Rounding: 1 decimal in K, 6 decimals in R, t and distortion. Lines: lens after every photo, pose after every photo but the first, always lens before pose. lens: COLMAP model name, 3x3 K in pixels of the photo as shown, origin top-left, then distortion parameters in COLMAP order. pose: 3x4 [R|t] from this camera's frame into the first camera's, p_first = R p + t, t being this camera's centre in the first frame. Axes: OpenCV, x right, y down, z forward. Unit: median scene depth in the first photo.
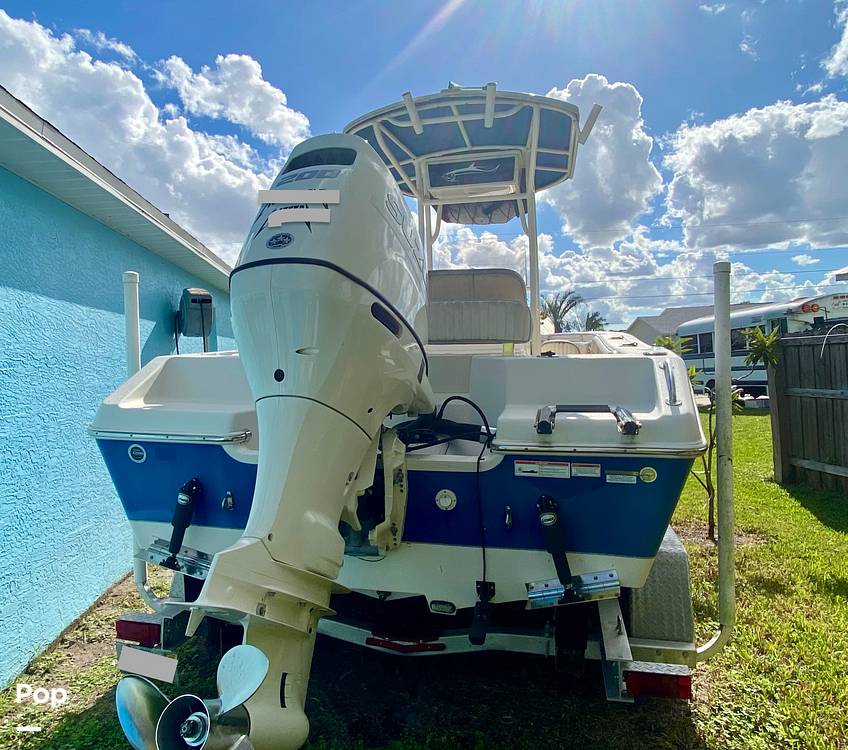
lens RADIAL K [[716.0, 0, 424.0], [0, 716.0, 375.0], [0, 0, 1]] dist [0.010014, -0.015237]
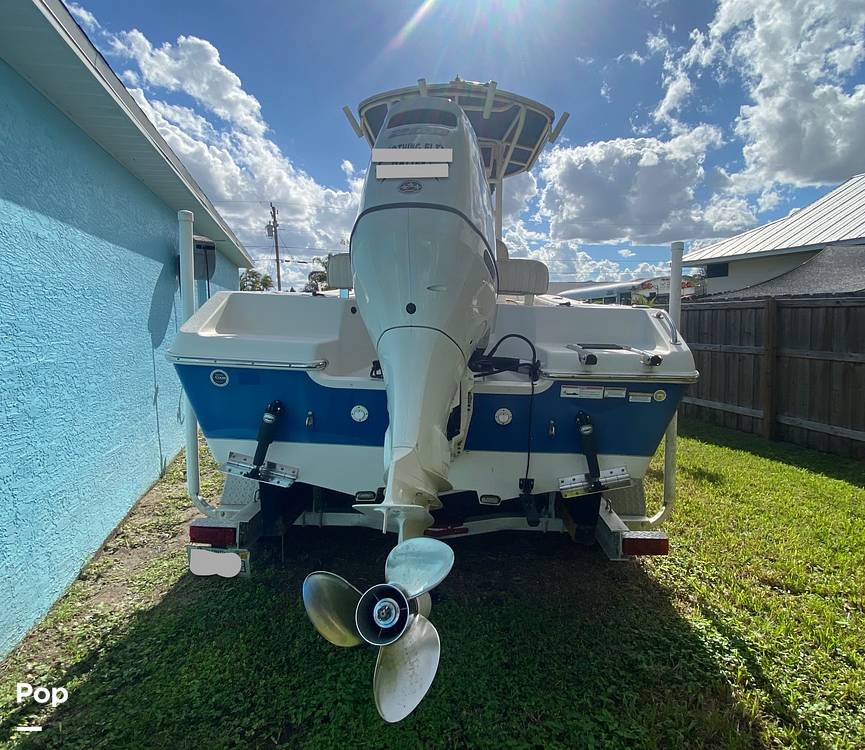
lens RADIAL K [[527.7, 0, 432.5], [0, 527.7, 375.0], [0, 0, 1]] dist [0.043879, -0.061414]
pose [[0.964355, 0.011263, 0.264374, -0.244048], [-0.033062, 0.996393, 0.078151, 0.024551], [-0.262540, -0.084106, 0.961249, 0.105901]]
